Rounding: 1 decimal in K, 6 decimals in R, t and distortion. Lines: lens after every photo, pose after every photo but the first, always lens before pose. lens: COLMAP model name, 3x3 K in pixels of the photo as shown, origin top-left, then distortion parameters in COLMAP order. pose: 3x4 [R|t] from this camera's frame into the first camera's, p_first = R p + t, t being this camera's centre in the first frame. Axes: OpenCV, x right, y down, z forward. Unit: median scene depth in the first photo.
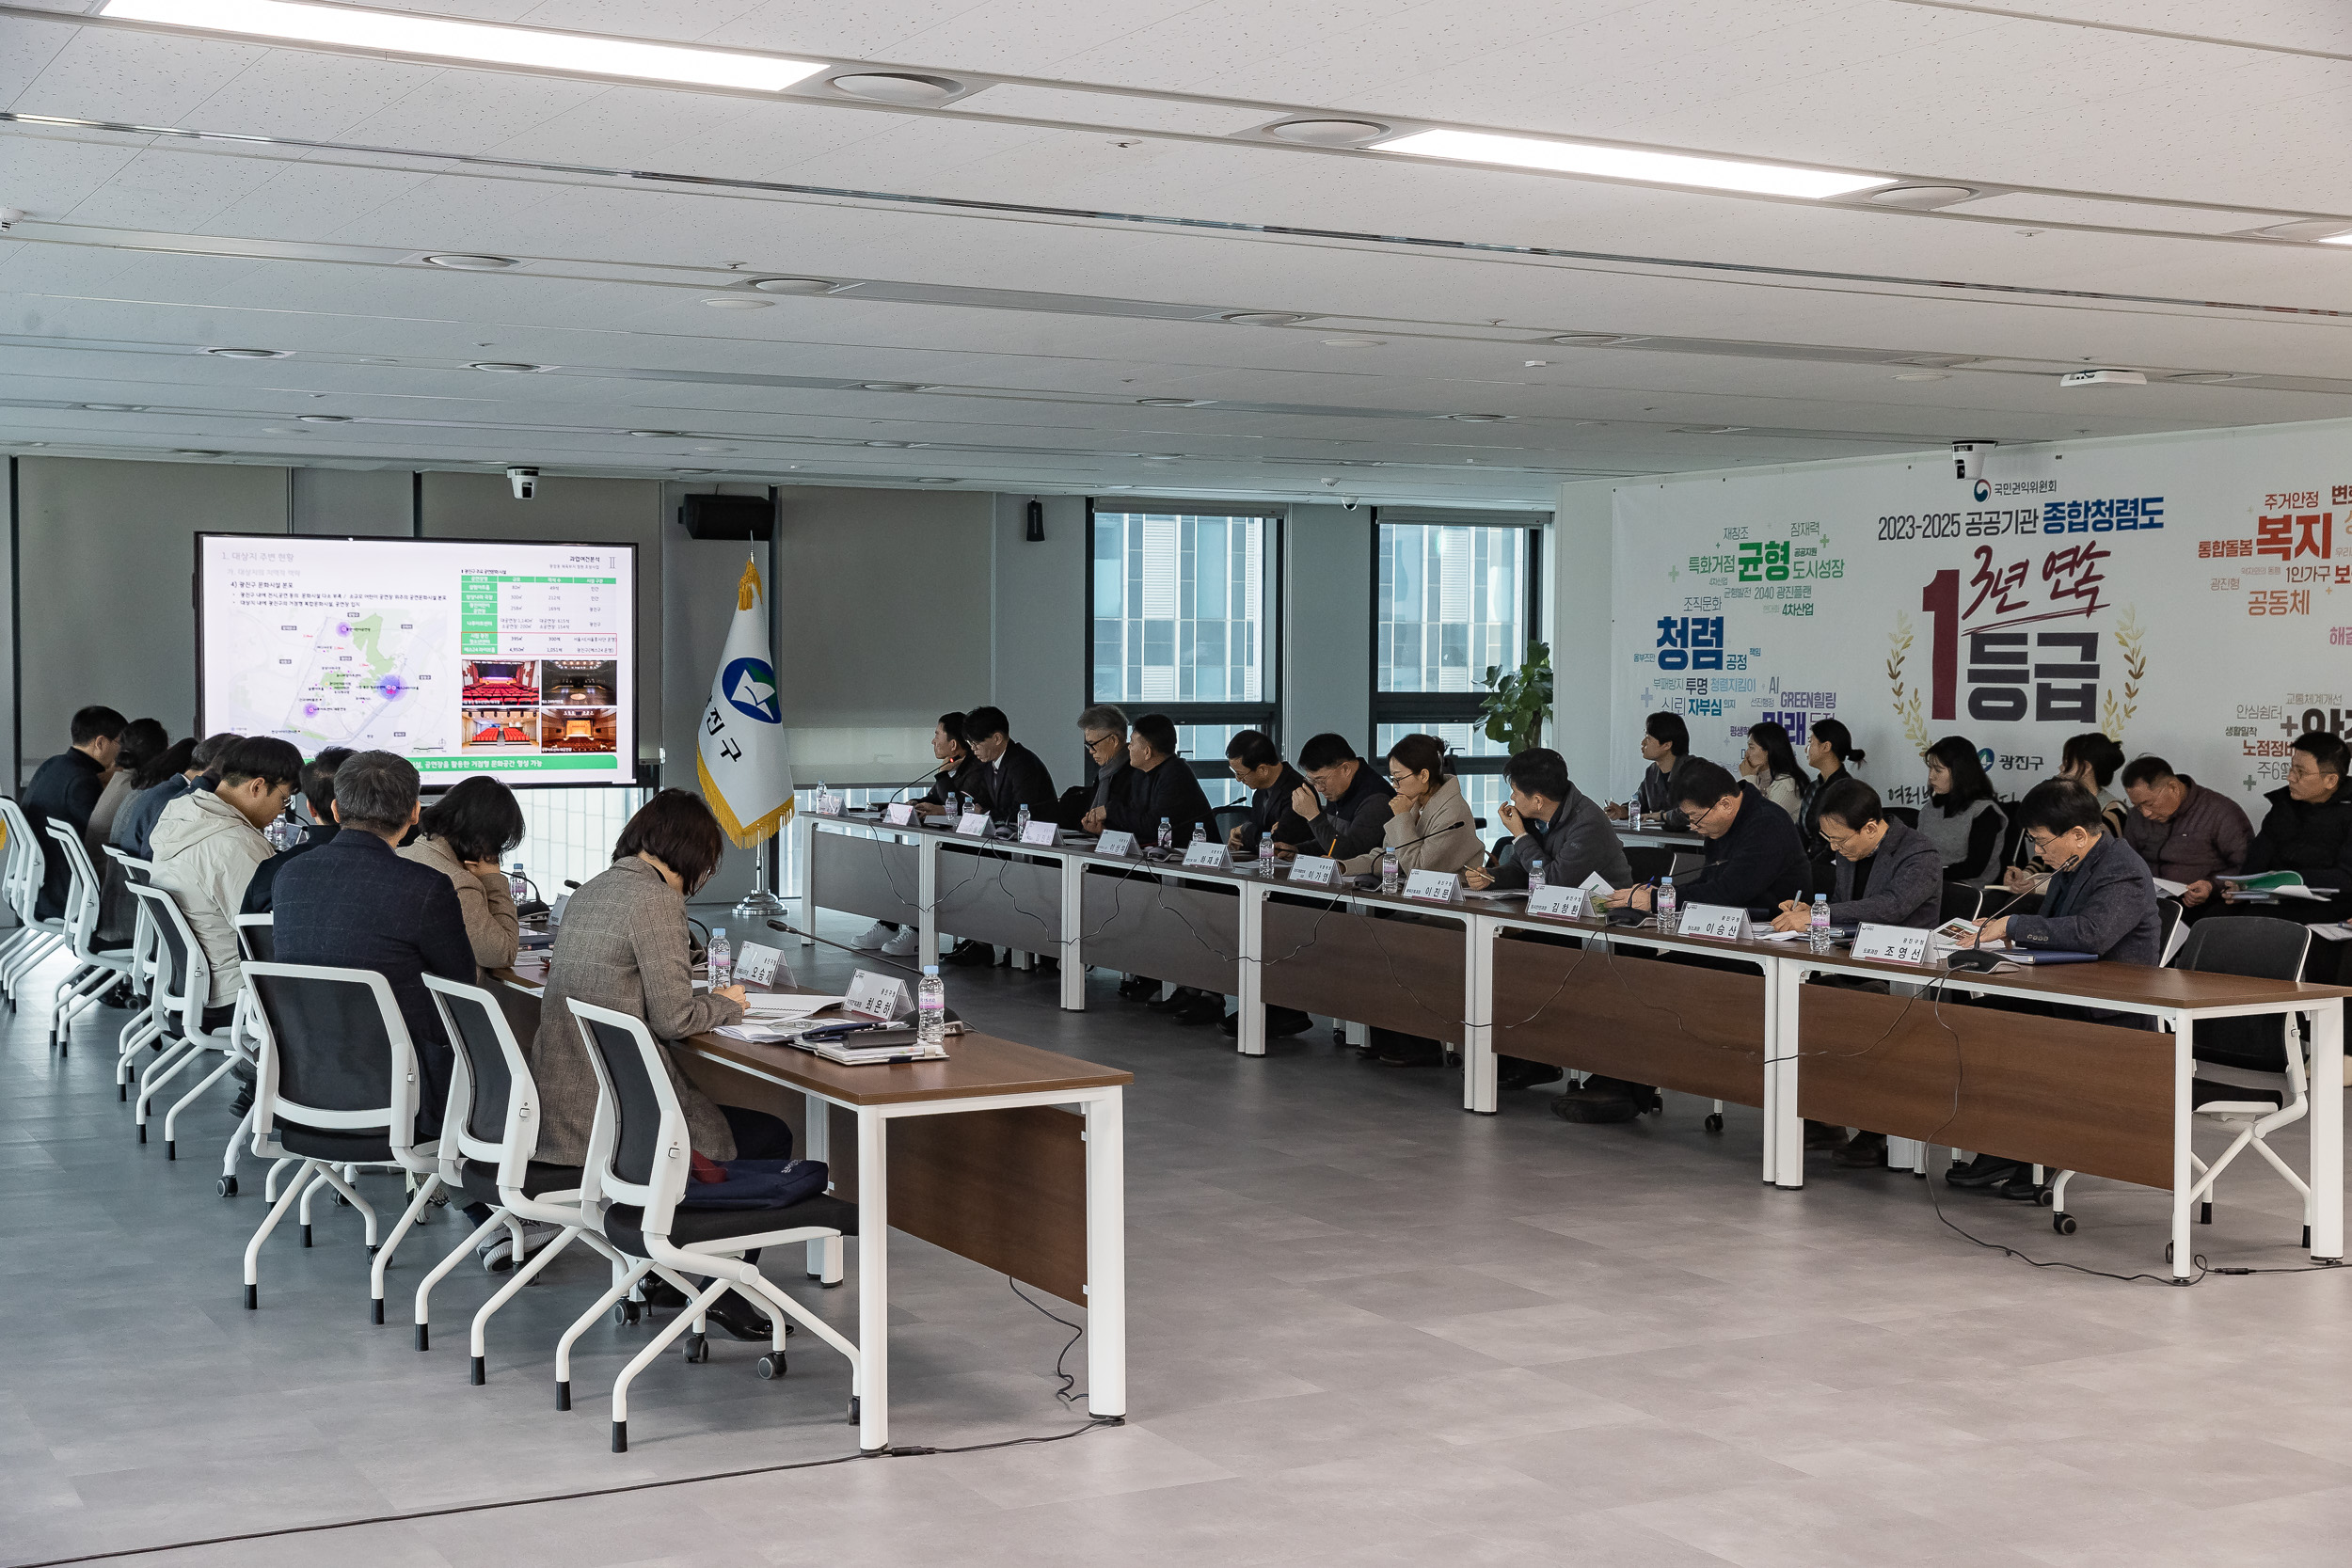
lens RADIAL K [[3091.4, 0, 1171.1], [0, 3091.4, 667.1], [0, 0, 1]] dist [0.063658, 0.043344]
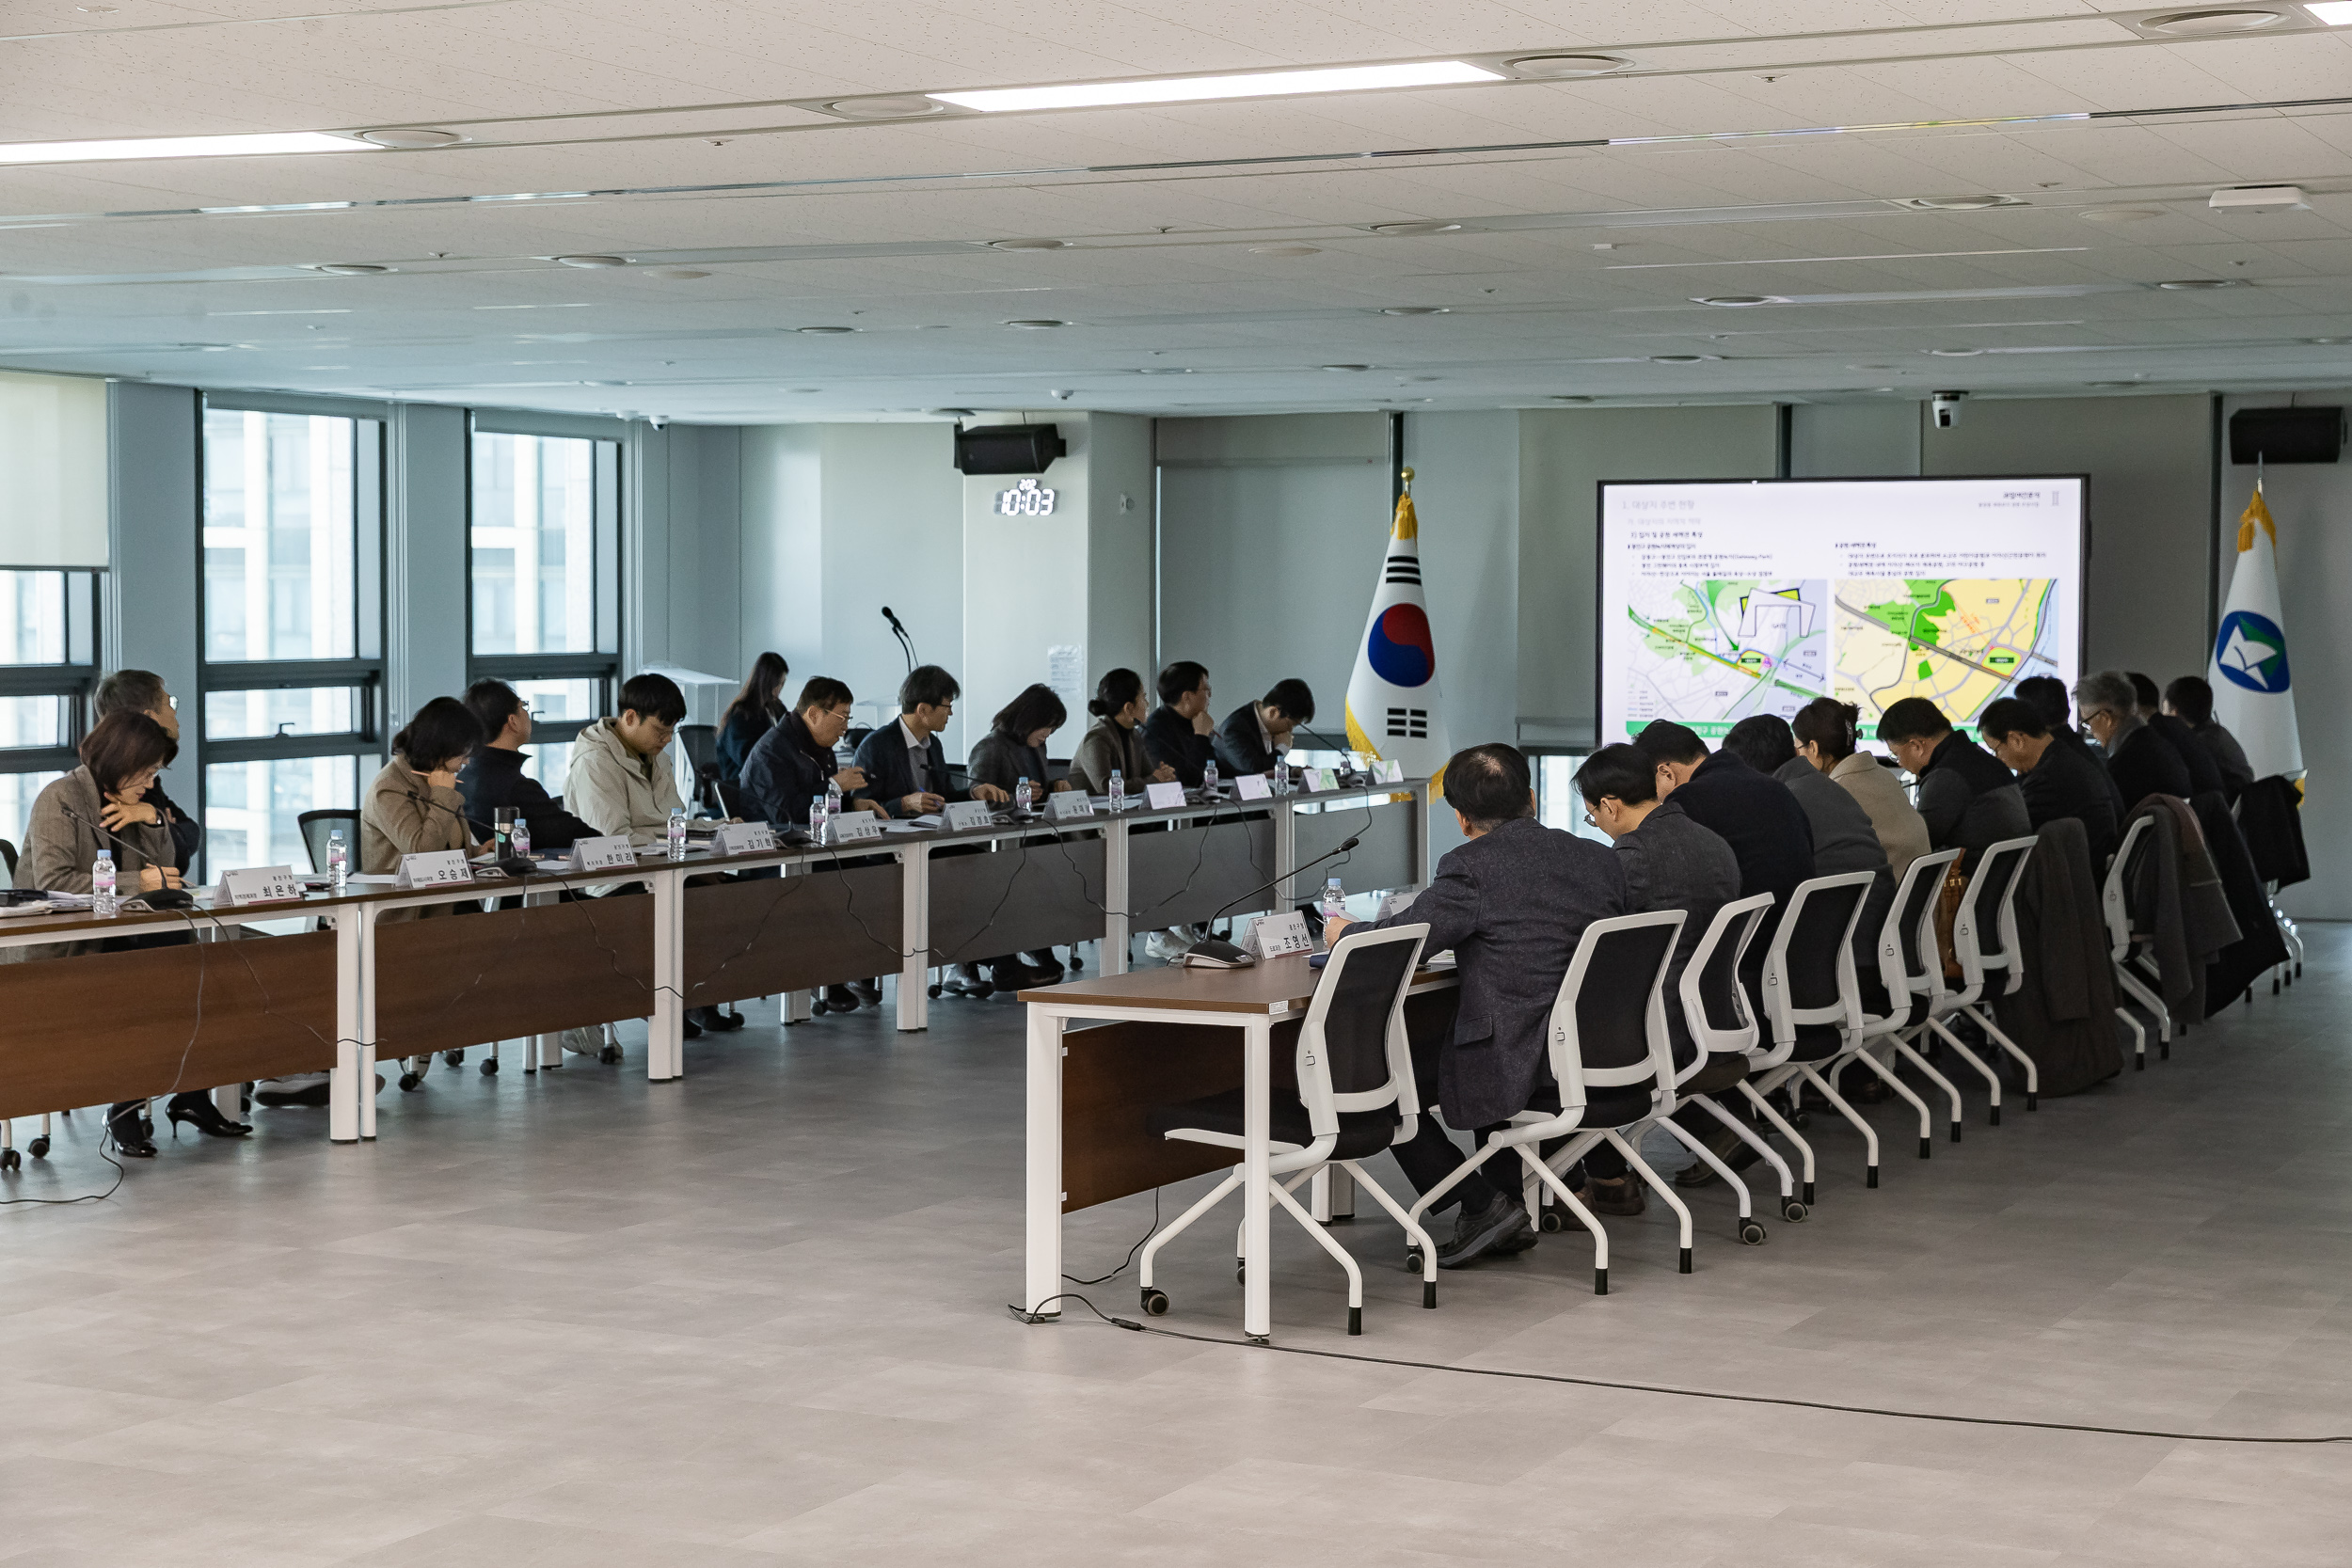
lens RADIAL K [[3953.6, 0, 1237.3], [0, 3953.6, 787.0], [0, 0, 1]] dist [0.153970, -0.079394]
pose [[0.592969, 0.033683, -0.804521, 0.607757], [-0.002657, 0.999201, 0.039875, 0.002214], [0.805221, -0.021507, 0.592585, 0.192205]]
